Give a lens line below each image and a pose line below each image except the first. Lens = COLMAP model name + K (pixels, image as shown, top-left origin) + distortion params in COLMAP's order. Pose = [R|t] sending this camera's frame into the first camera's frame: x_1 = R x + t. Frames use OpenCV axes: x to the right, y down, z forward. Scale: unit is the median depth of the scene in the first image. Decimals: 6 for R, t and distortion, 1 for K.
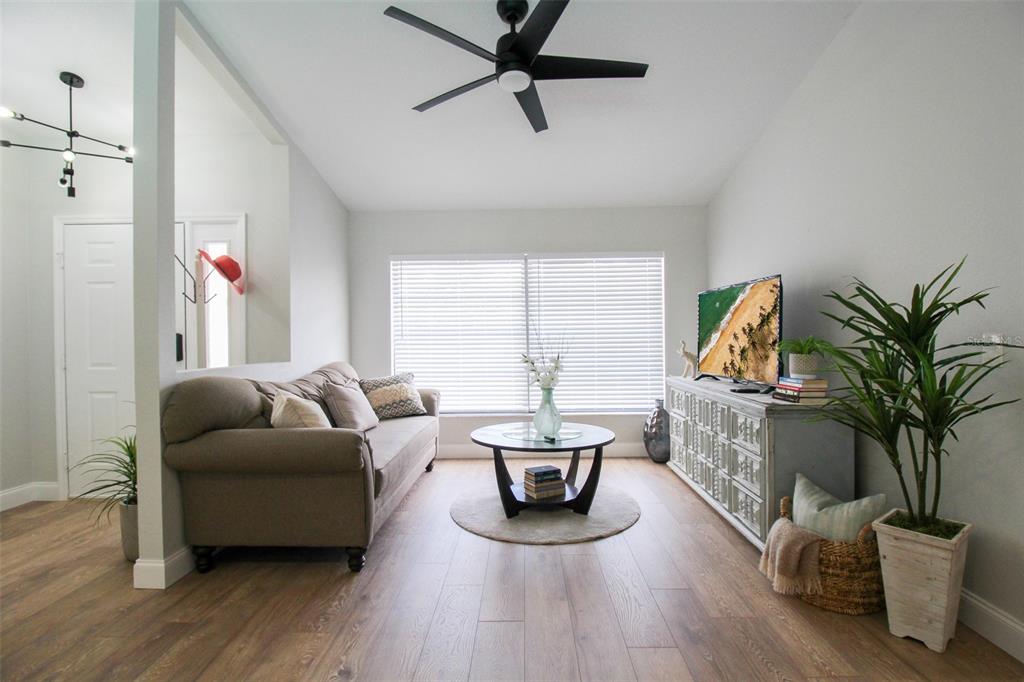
lens RADIAL K [[491.9, 0, 513.4], [0, 491.9, 339.8], [0, 0, 1]] dist [0.001931, -0.013179]
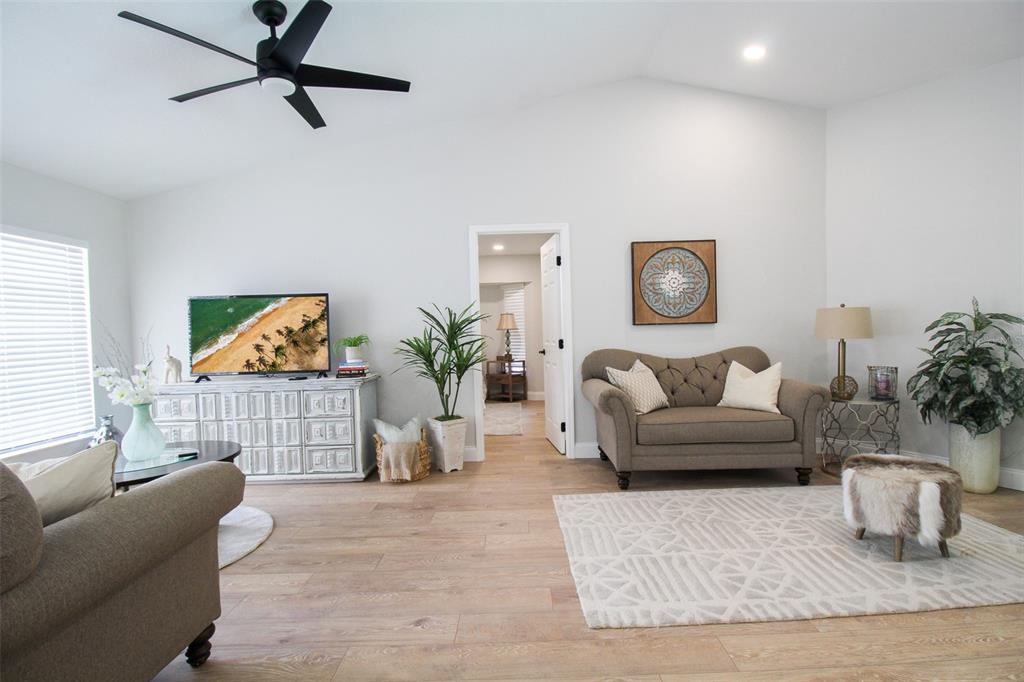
lens RADIAL K [[485.8, 0, 517.5], [0, 485.8, 339.1], [0, 0, 1]] dist [0.002400, -0.014871]
pose [[-0.011431, -0.009554, 0.999889, -0.852410], [0.033003, 0.999406, 0.009927, 0.006614], [-0.999390, 0.033113, -0.011109, 0.441096]]
